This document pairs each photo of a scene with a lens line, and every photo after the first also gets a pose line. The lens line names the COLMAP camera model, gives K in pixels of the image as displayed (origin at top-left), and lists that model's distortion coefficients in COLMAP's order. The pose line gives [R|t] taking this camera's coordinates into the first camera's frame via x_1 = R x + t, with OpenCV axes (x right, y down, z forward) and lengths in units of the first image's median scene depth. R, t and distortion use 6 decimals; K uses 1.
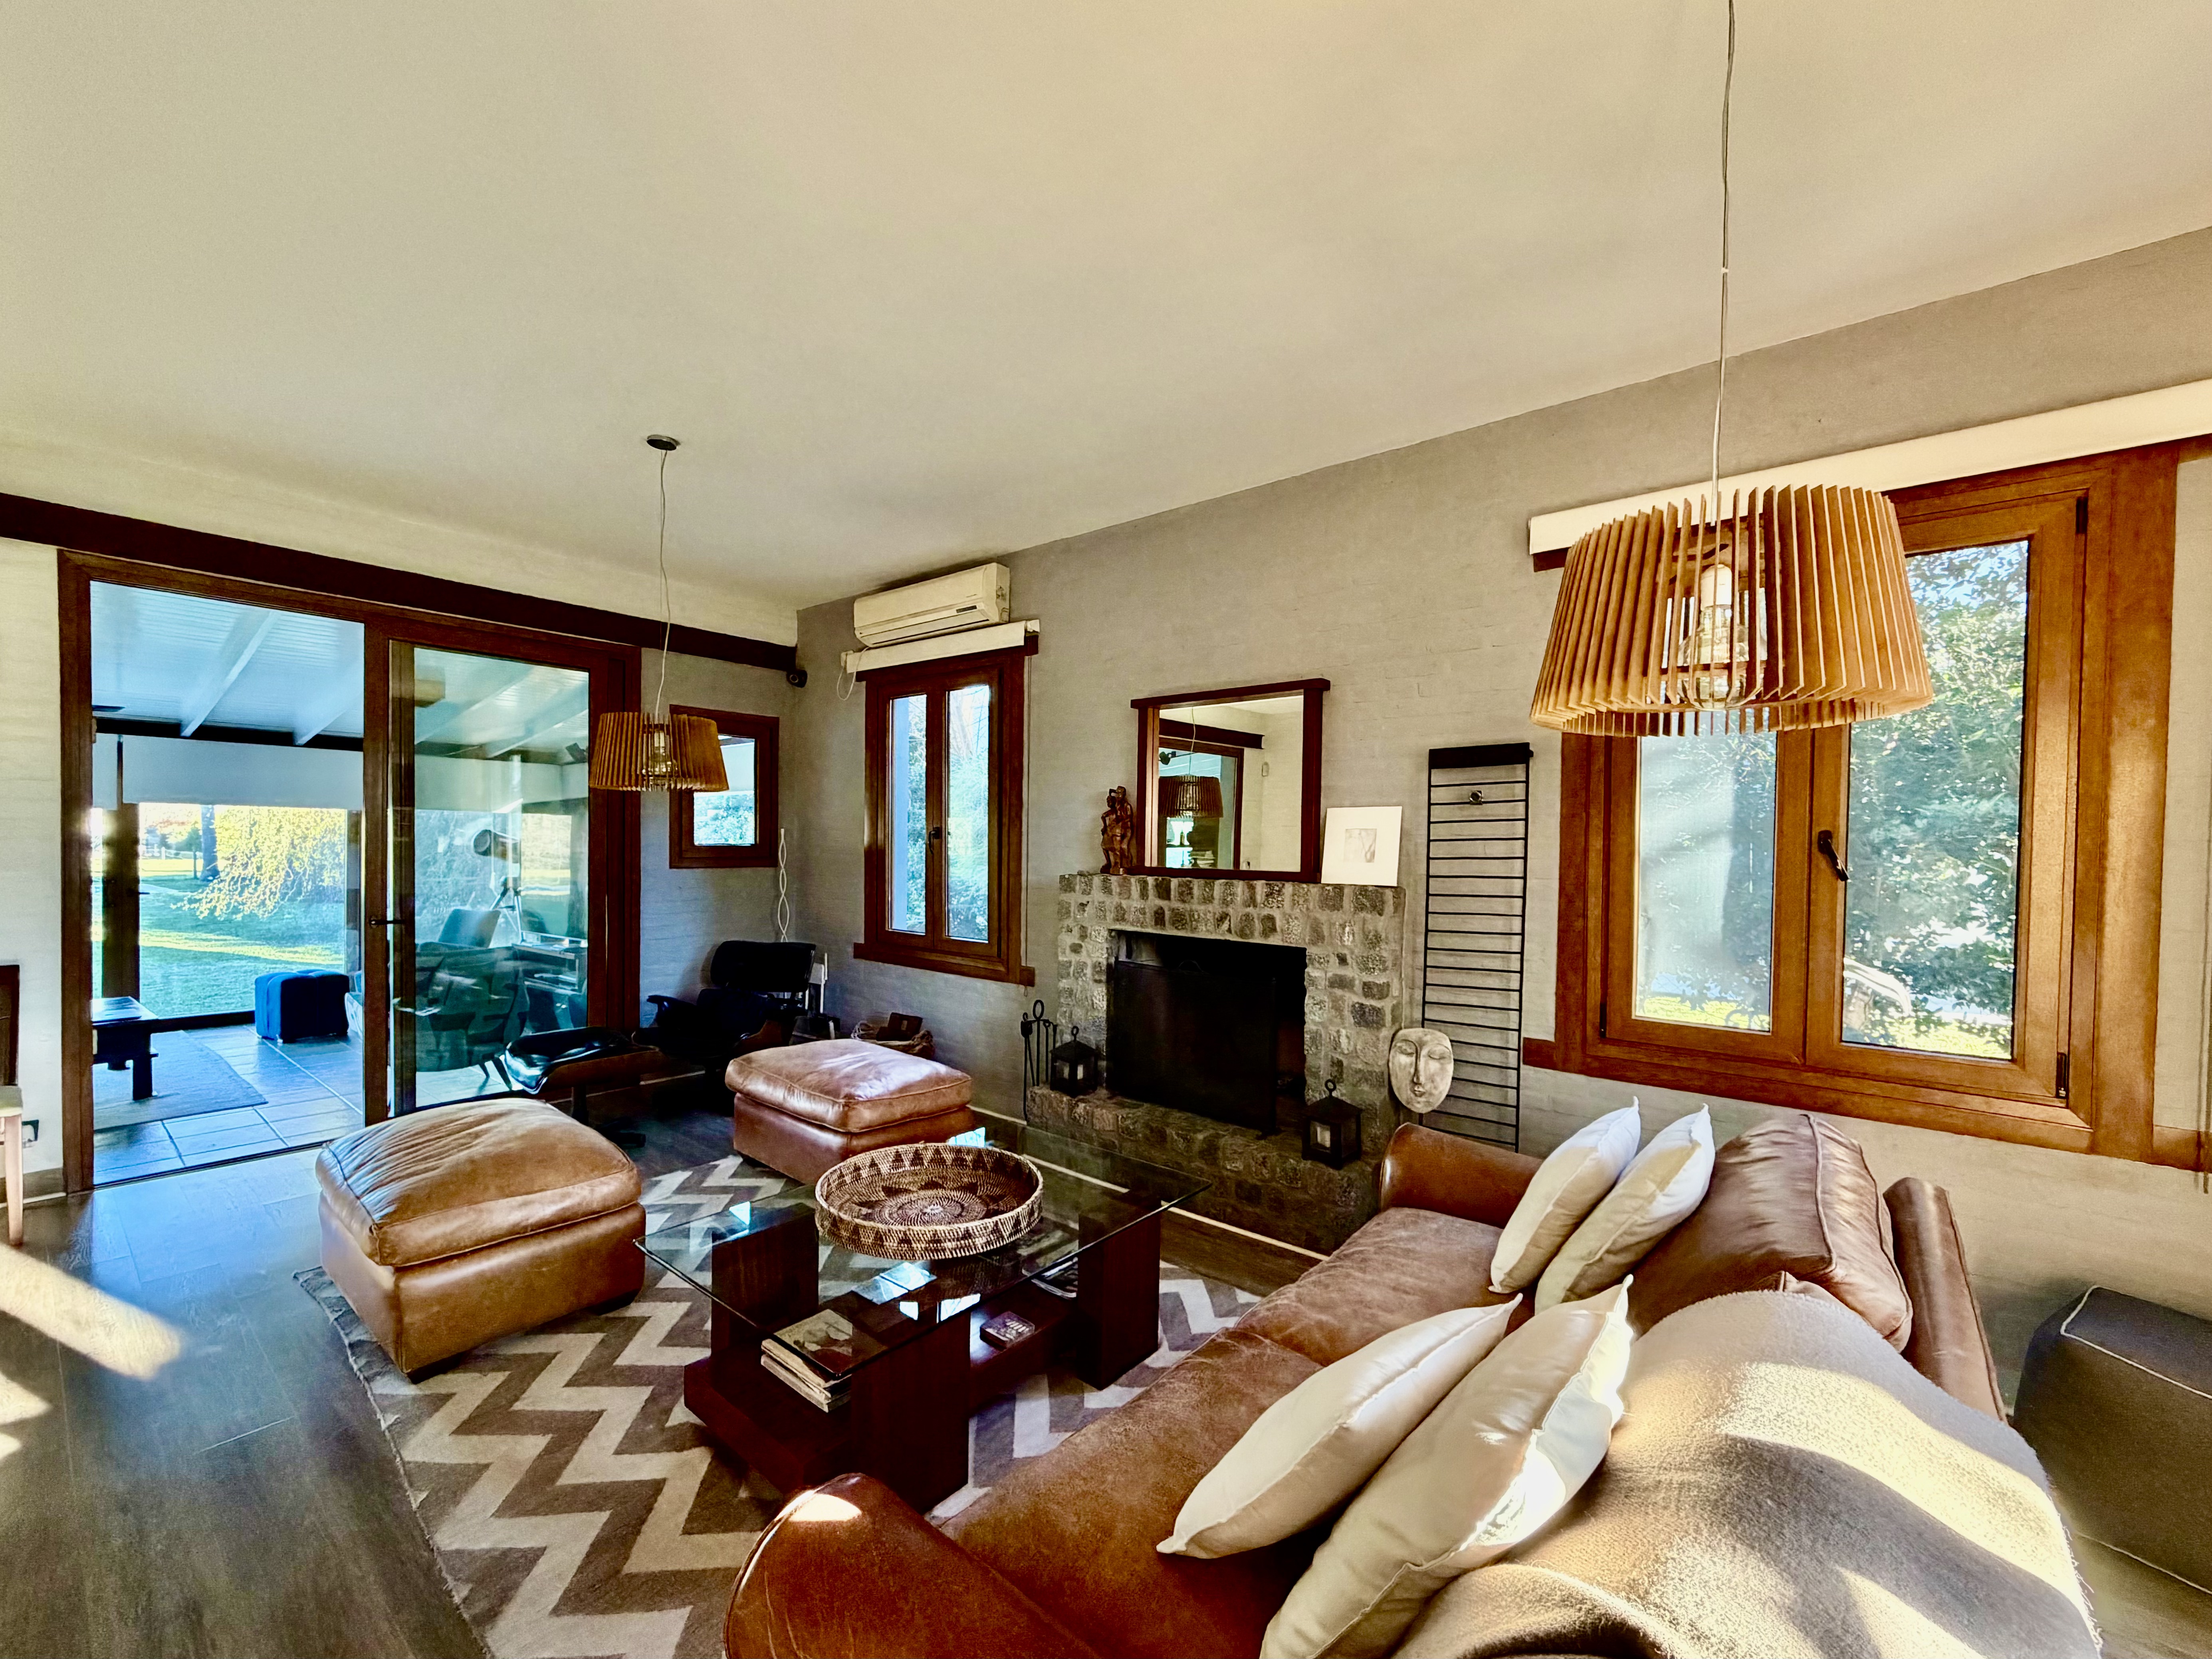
lens RADIAL K [[896.5, 0, 1100.5], [0, 896.5, 843.8], [0, 0, 1]] dist [-0.001170, -0.000031]
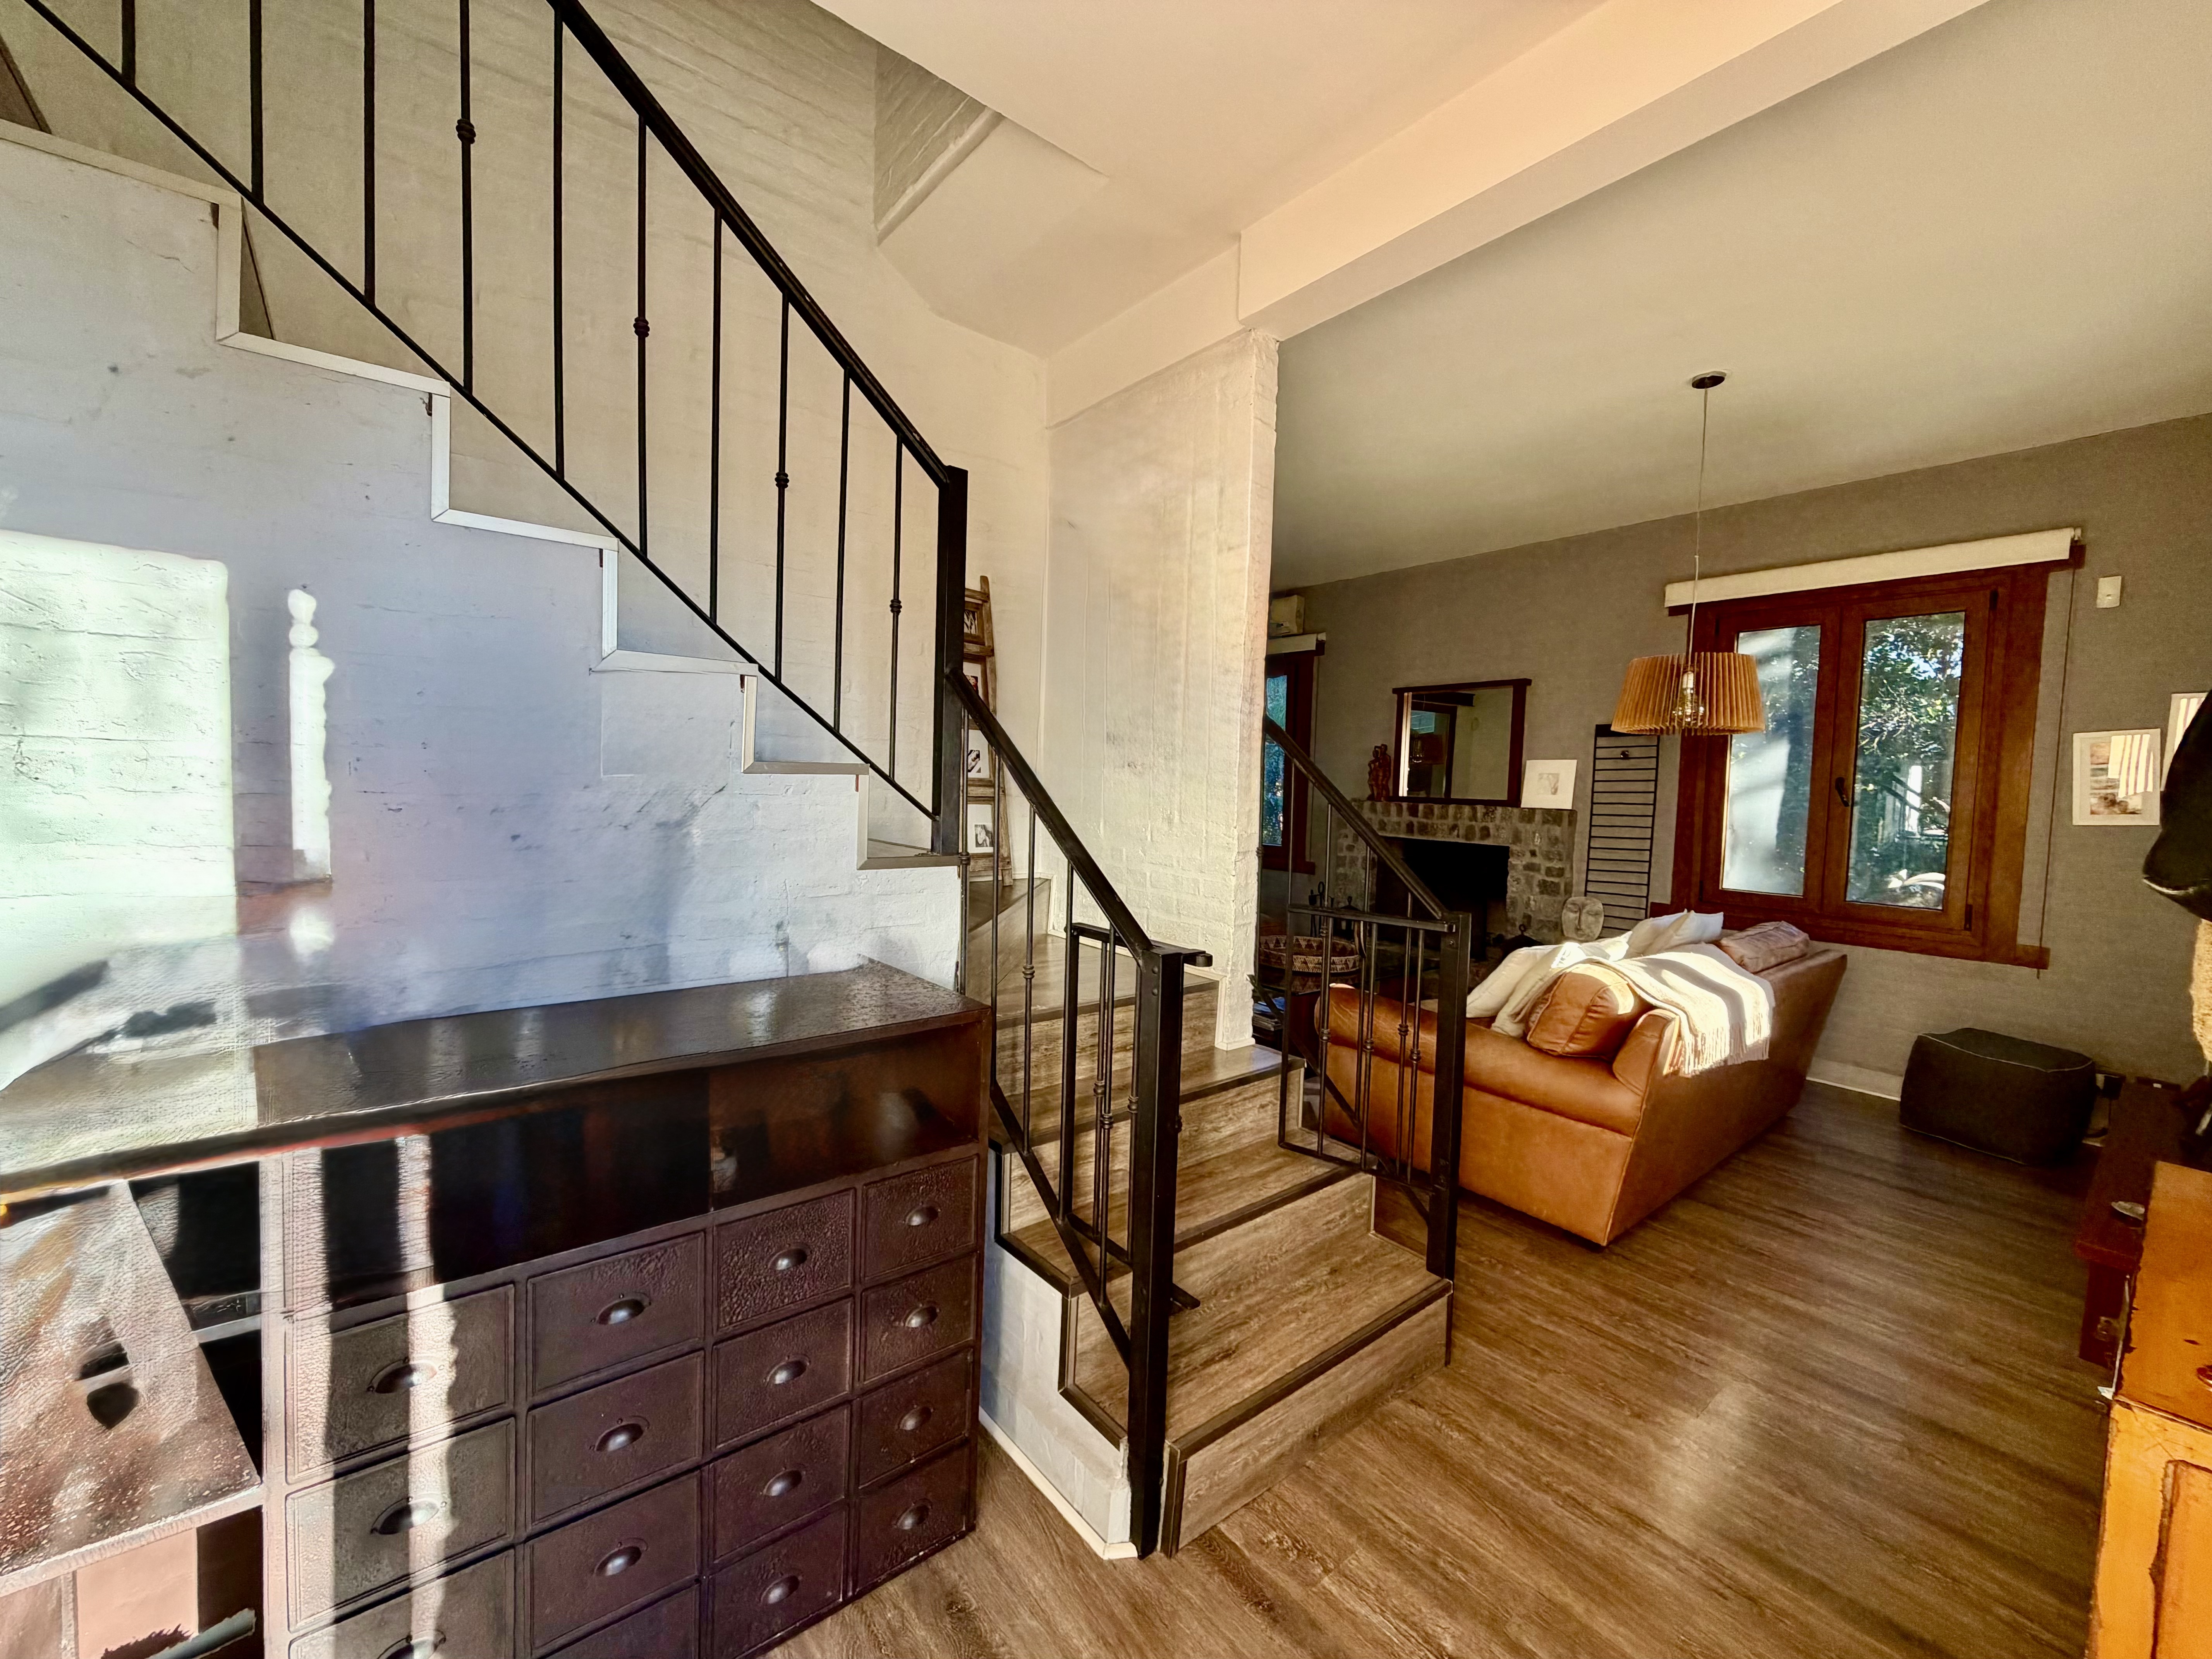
lens RADIAL K [[882.8, 0, 1101.0], [0, 882.8, 820.7], [0, 0, 1]] dist [-0.000643, 0.000285]
pose [[0.978890, 0.024439, -0.202919, -0.172033], [-0.016356, 0.999008, 0.041415, 0.015349], [0.203730, -0.037222, 0.978319, -0.714196]]
